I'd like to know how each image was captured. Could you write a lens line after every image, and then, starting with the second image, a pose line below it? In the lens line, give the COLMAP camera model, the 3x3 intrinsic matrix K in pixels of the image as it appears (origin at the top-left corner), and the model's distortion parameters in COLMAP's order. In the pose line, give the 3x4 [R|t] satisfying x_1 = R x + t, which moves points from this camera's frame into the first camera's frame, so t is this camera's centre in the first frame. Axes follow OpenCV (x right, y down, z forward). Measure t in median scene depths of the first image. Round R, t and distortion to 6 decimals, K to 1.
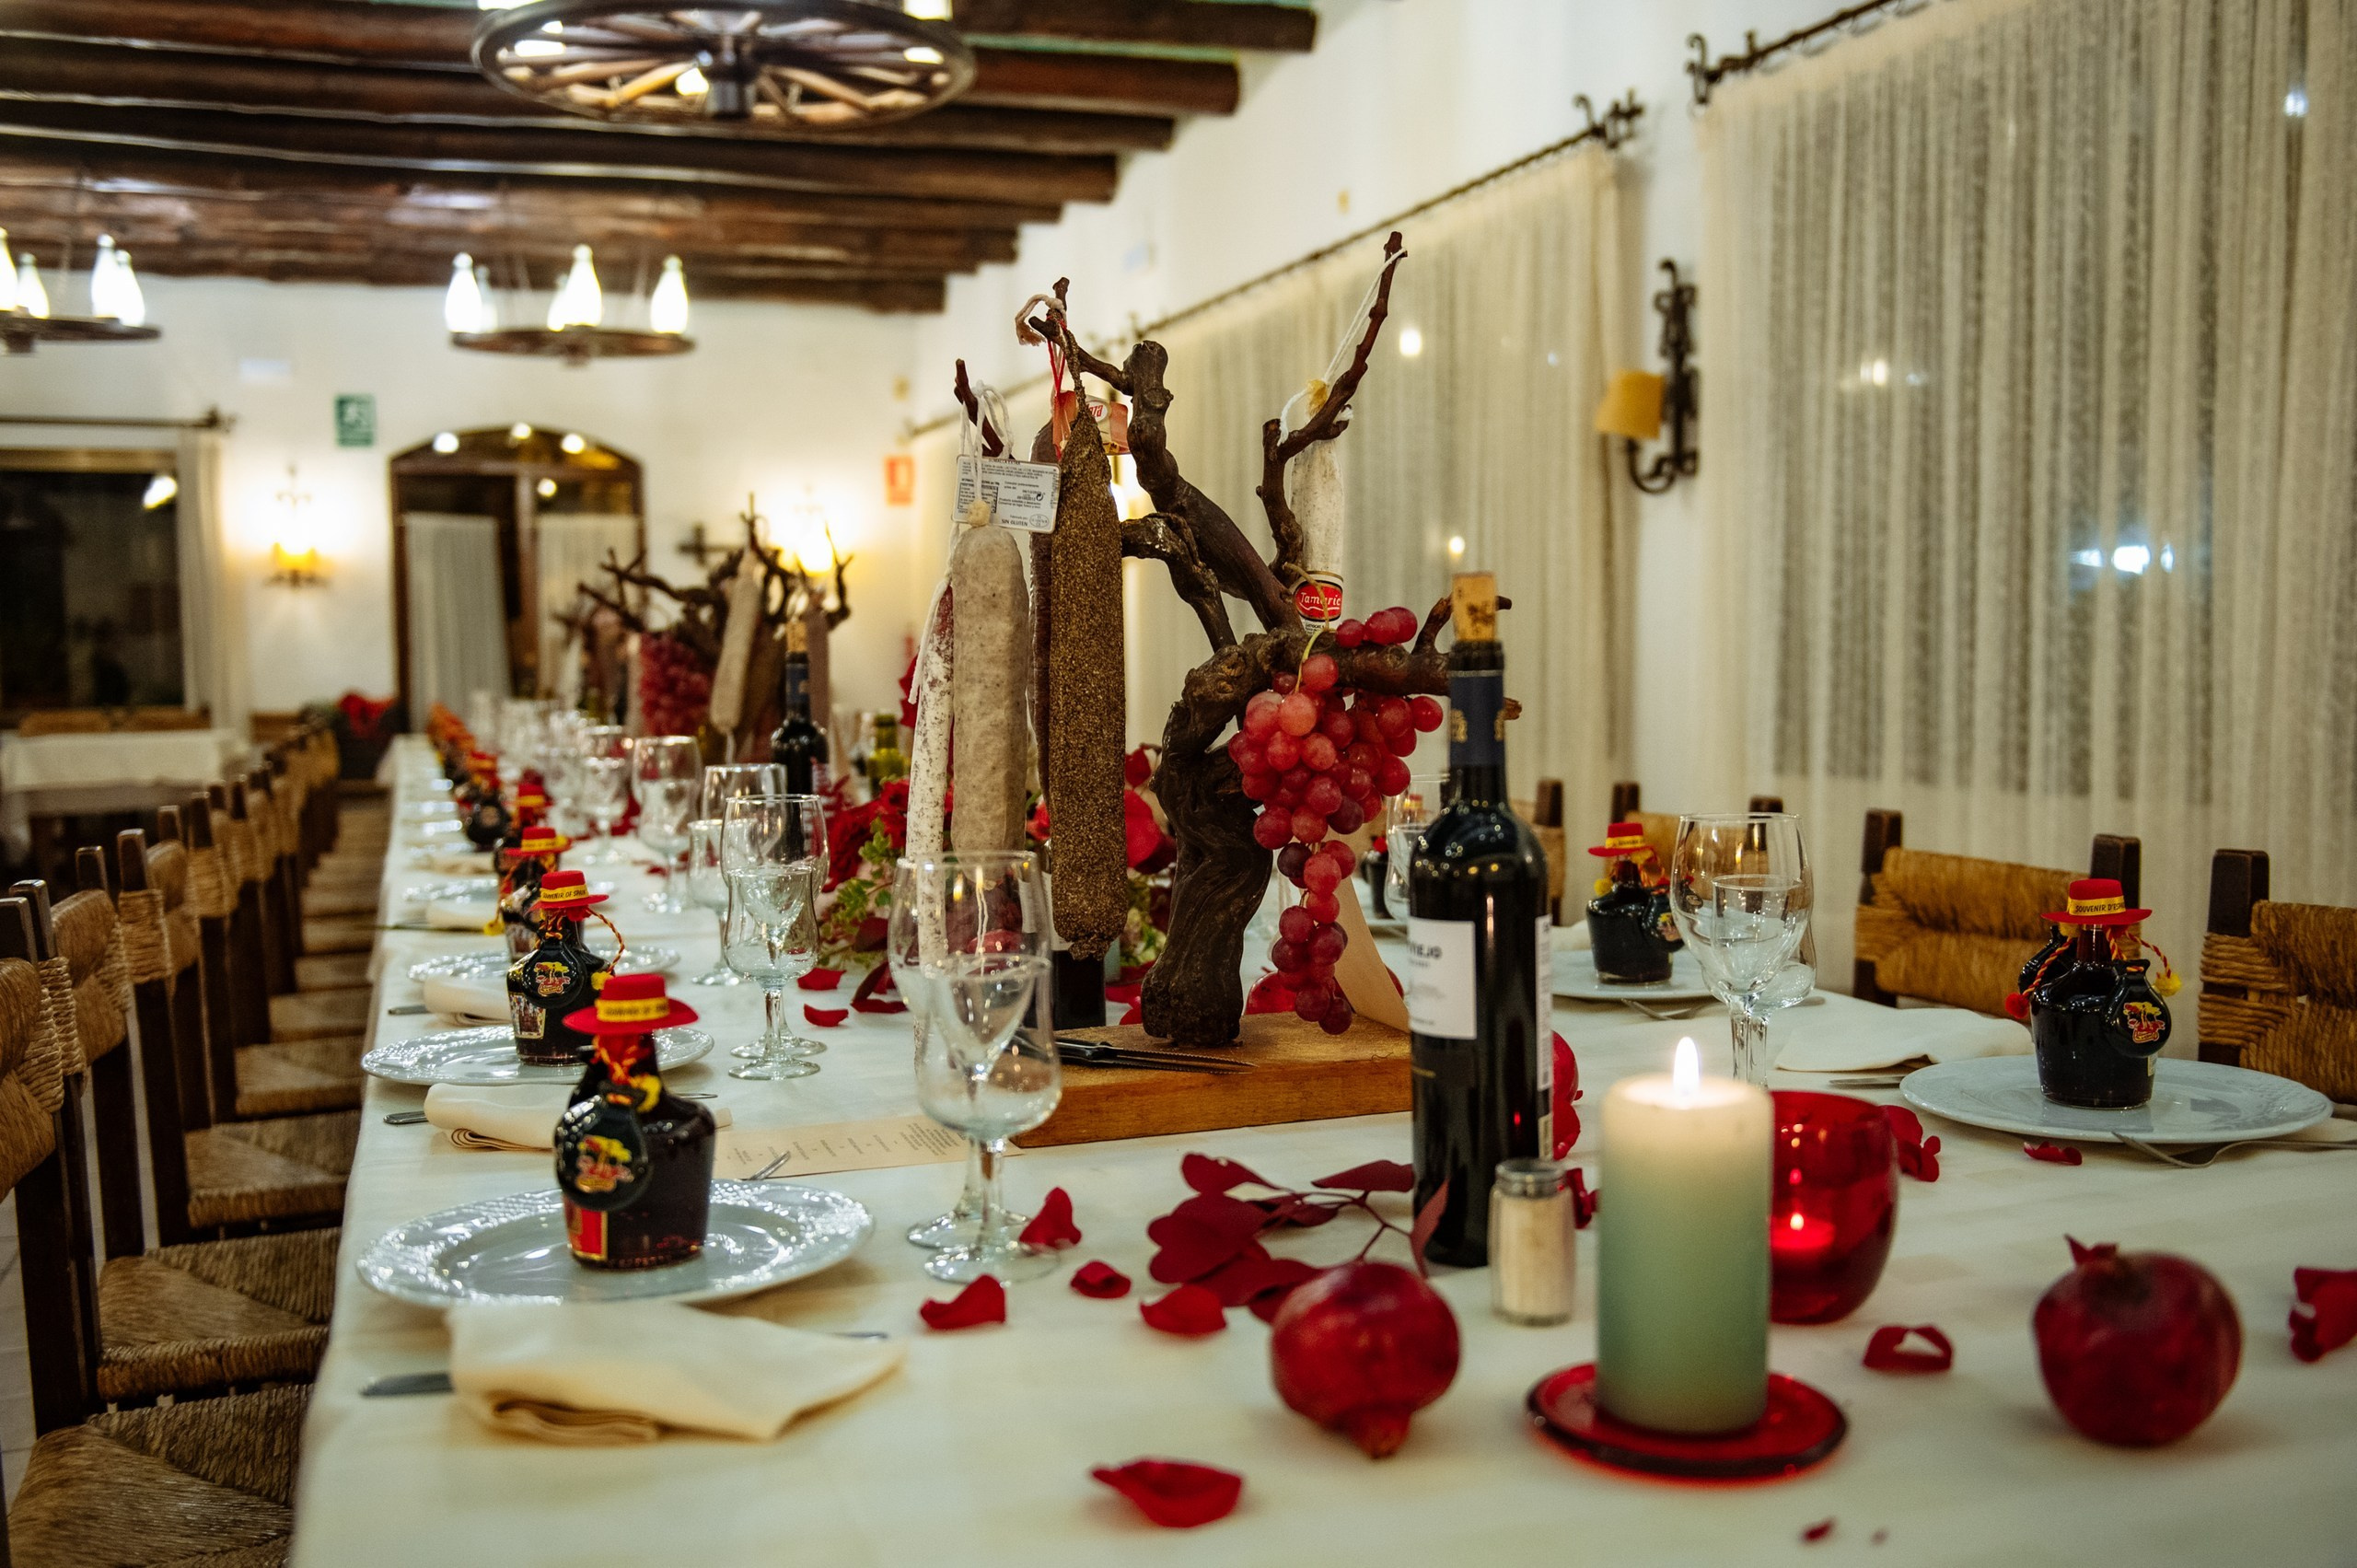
lens RADIAL K [[2148.3, 0, 1199.8], [0, 2148.3, 804.3], [0, 0, 1]] dist [-0.001472, 0.000000]
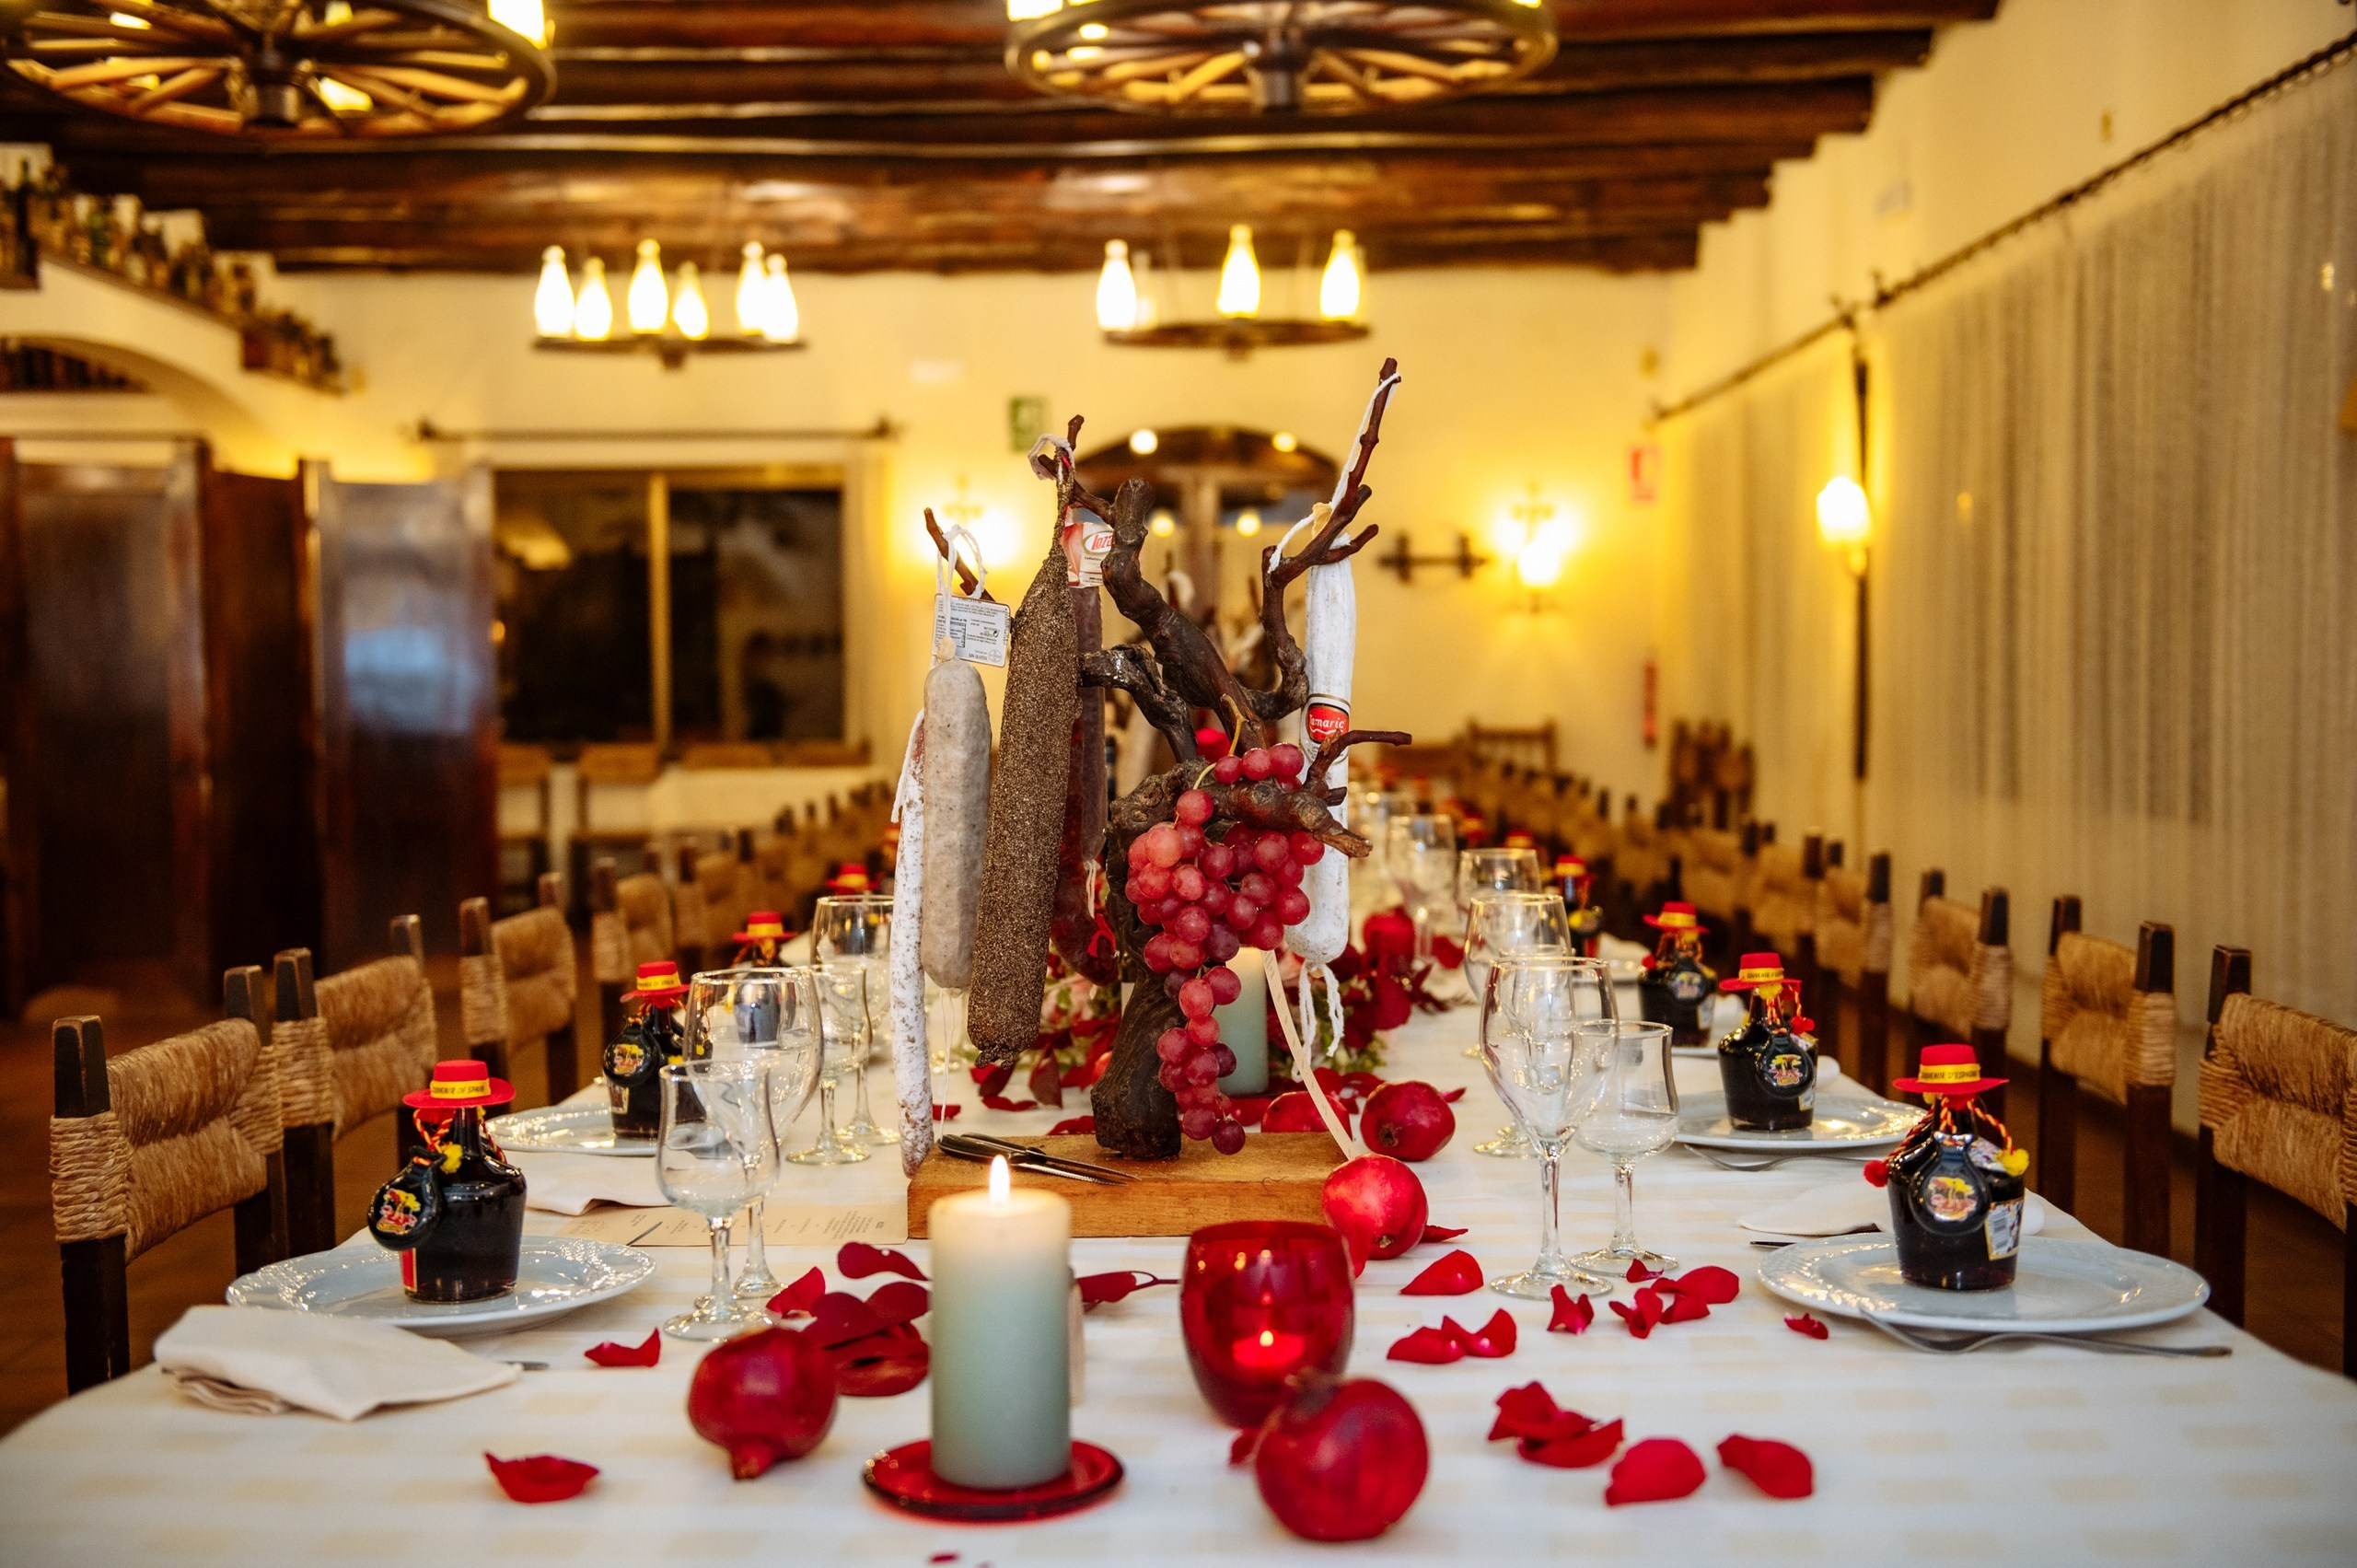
lens RADIAL K [[2707.5, 0, 1173.0], [0, 2707.5, 776.8], [0, 0, 1]] dist [0.085800, 0.000000]
pose [[0.934269, 0.017465, -0.356140, 0.172146], [-0.027917, 0.999317, -0.024227, -0.014501], [0.355473, 0.032577, 0.934118, -0.080626]]
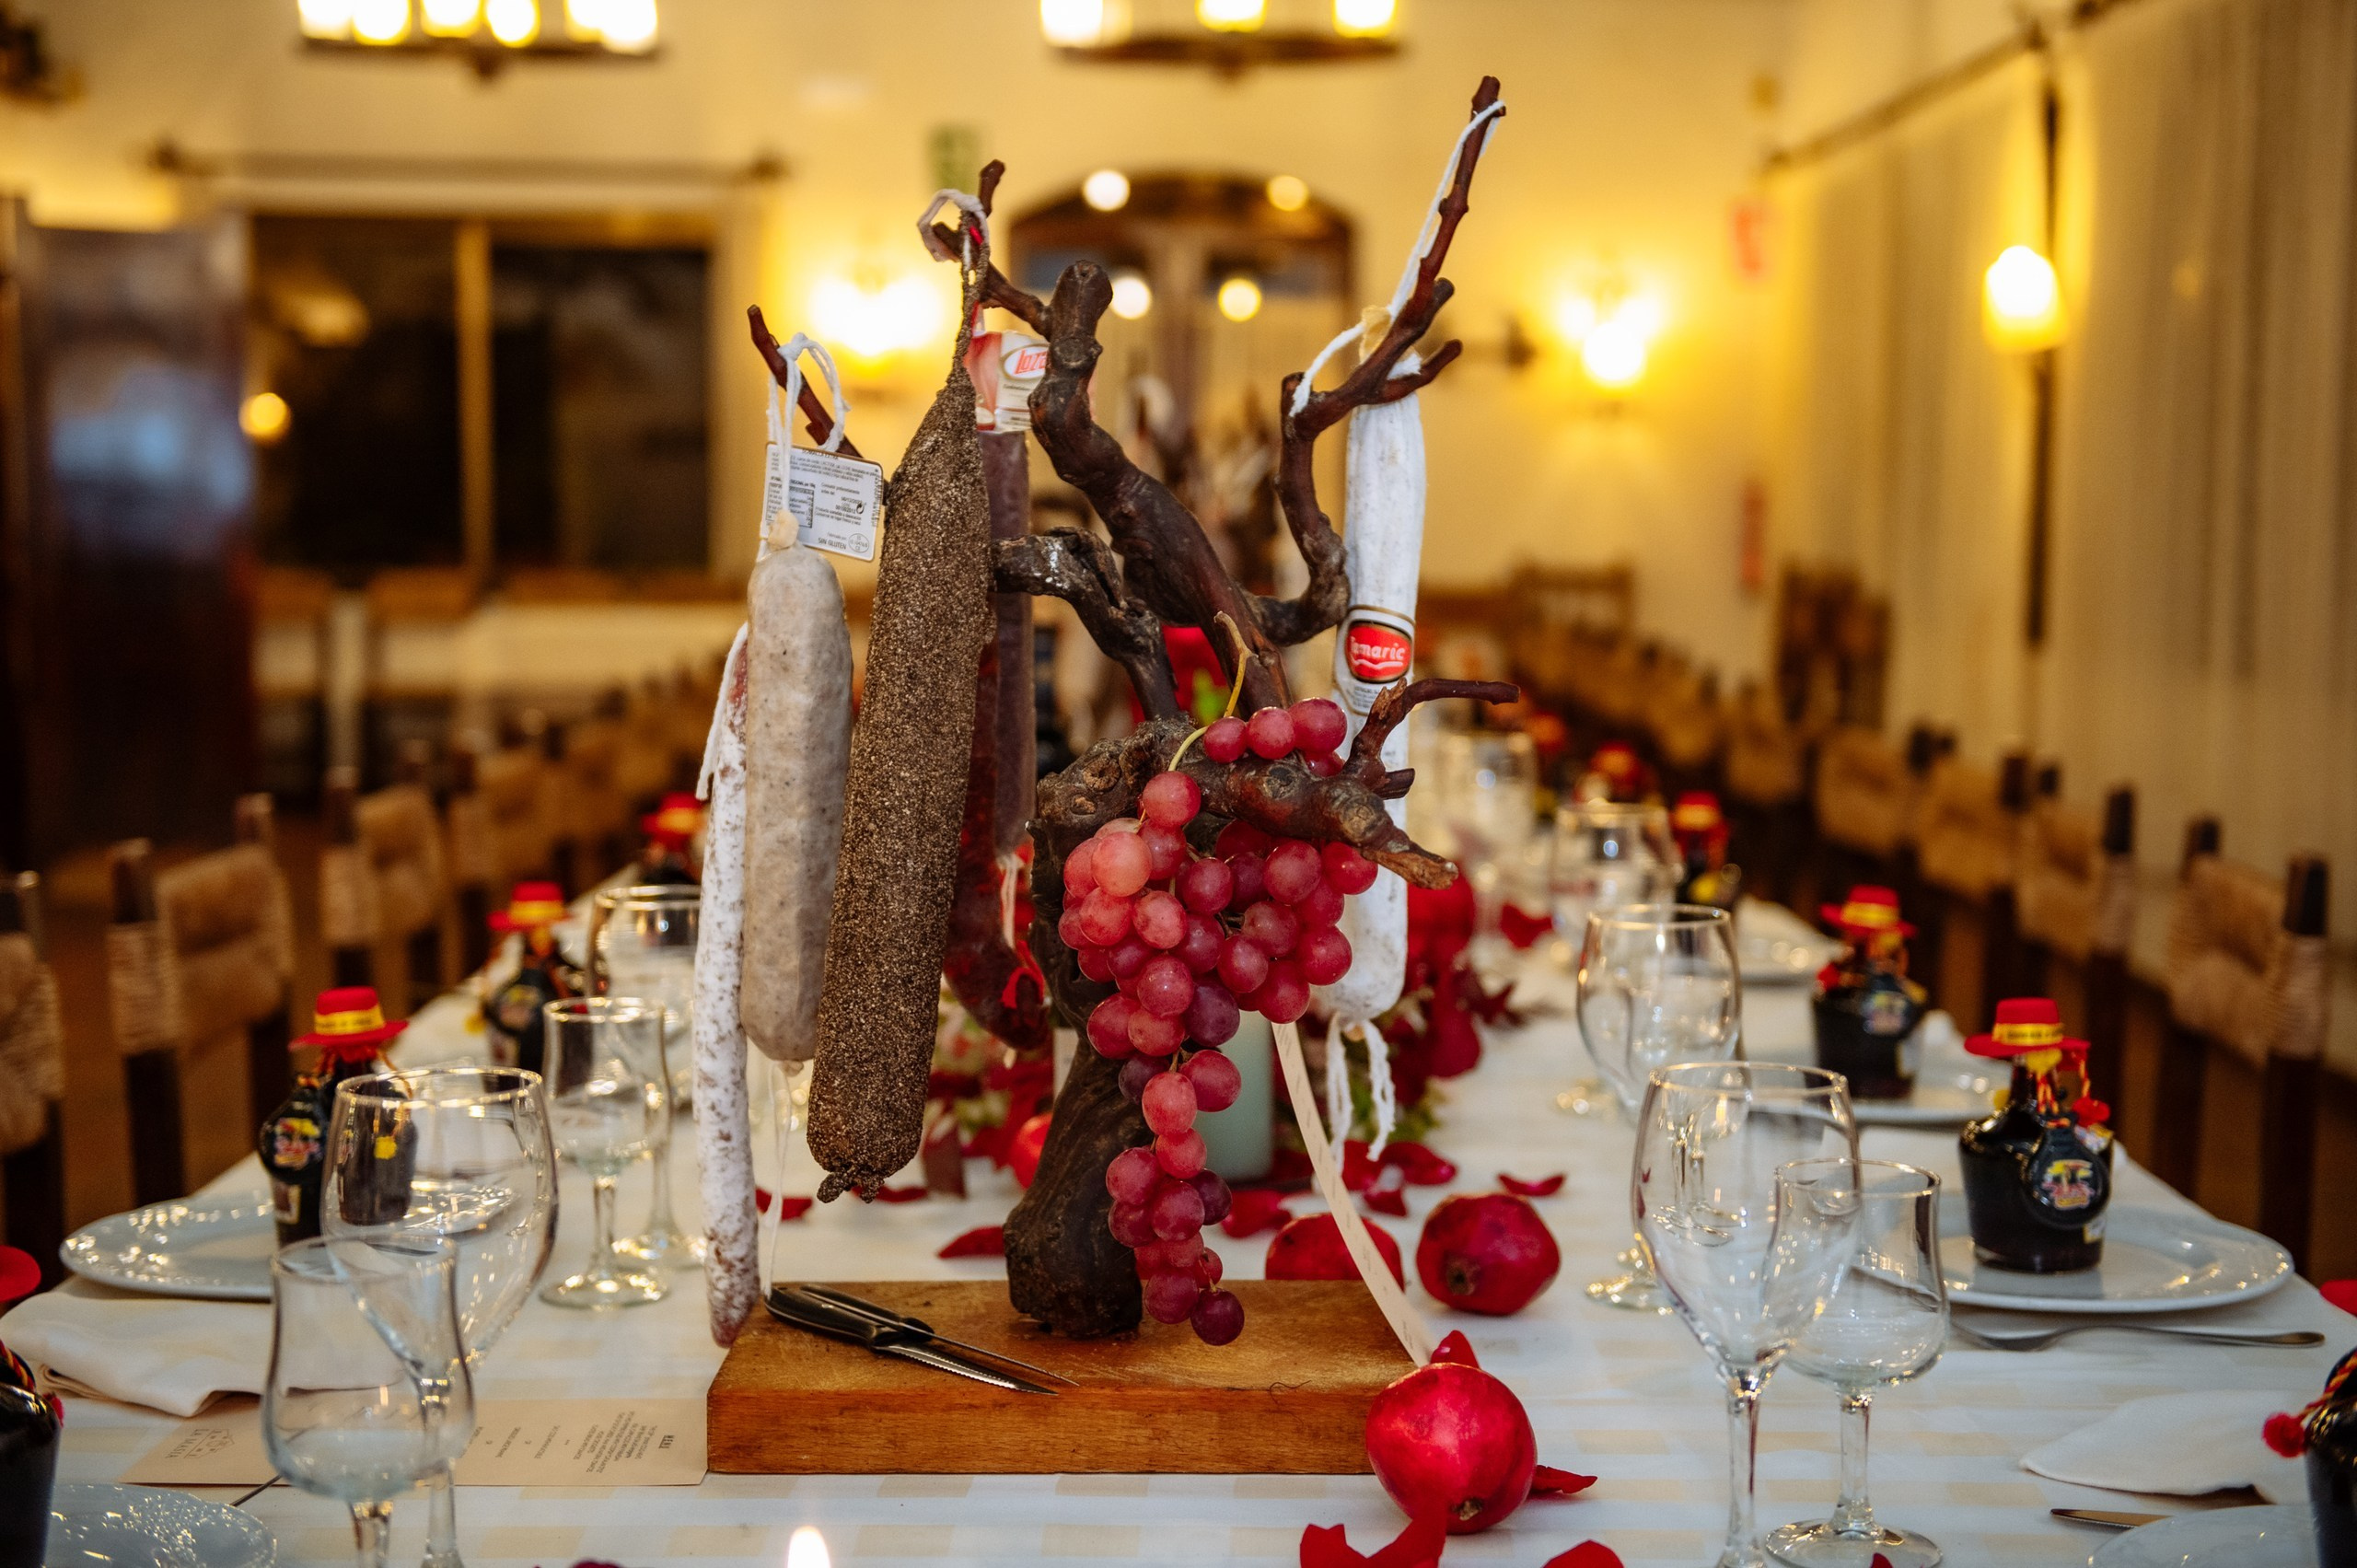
lens RADIAL K [[3343.8, 0, 1170.4], [0, 3343.8, 782.9], [0, 0, 1]] dist [0.145064, 0.000000]
pose [[0.937370, 0.048166, -0.344990, 0.135796], [-0.041152, 0.998771, 0.027630, -0.031434], [0.345897, -0.011703, 0.938199, 0.013278]]
